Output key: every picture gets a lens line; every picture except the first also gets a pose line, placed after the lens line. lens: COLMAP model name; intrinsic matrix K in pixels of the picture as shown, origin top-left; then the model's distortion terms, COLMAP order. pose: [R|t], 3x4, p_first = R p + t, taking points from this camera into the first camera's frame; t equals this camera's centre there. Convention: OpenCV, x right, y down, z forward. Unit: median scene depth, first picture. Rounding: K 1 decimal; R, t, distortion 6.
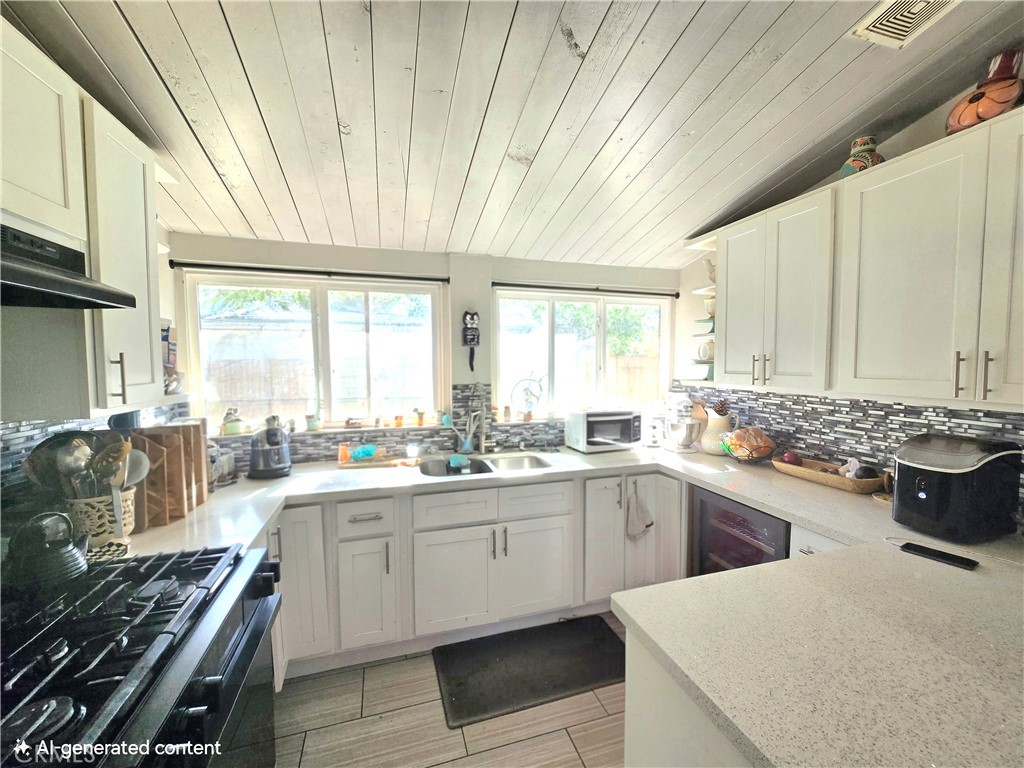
lens RADIAL K [[417.8, 0, 509.7], [0, 417.8, 387.5], [0, 0, 1]] dist [-0.008983, 0.003923]
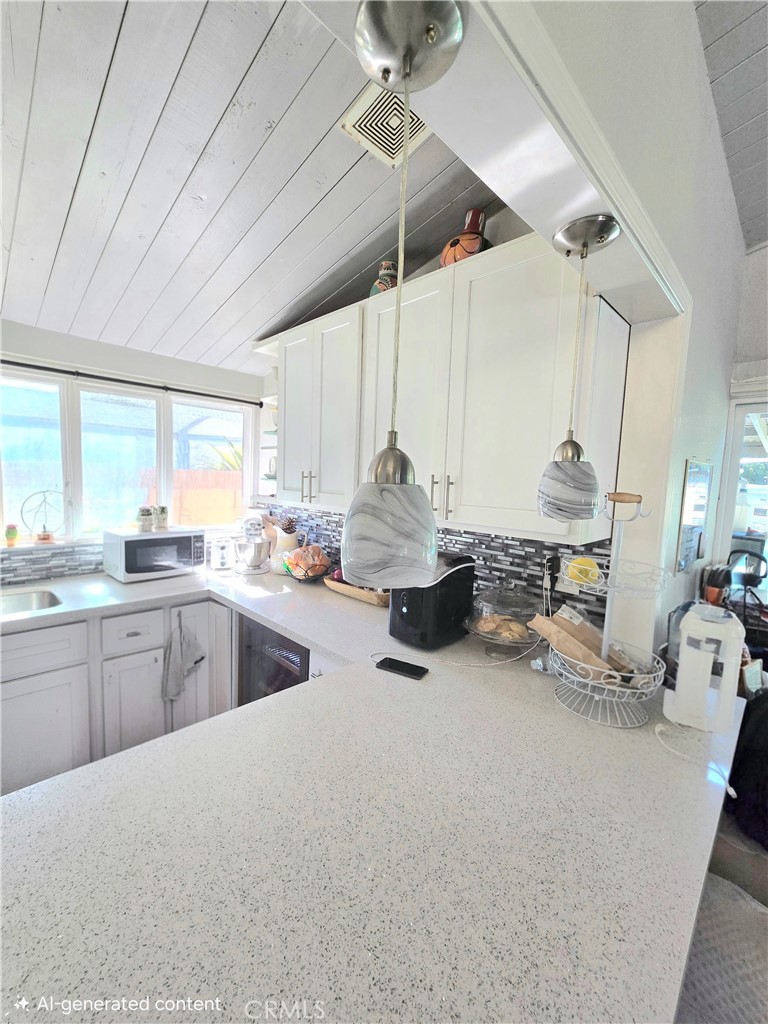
lens RADIAL K [[417.8, 0, 381.7], [0, 417.8, 520.6], [0, 0, 1]] dist [-0.008983, 0.003923]
pose [[0.882342, -0.005633, 0.470575, 0.267482], [-0.015446, 0.999043, 0.040922, -0.006237], [-0.470356, -0.043375, 0.881410, 0.058476]]
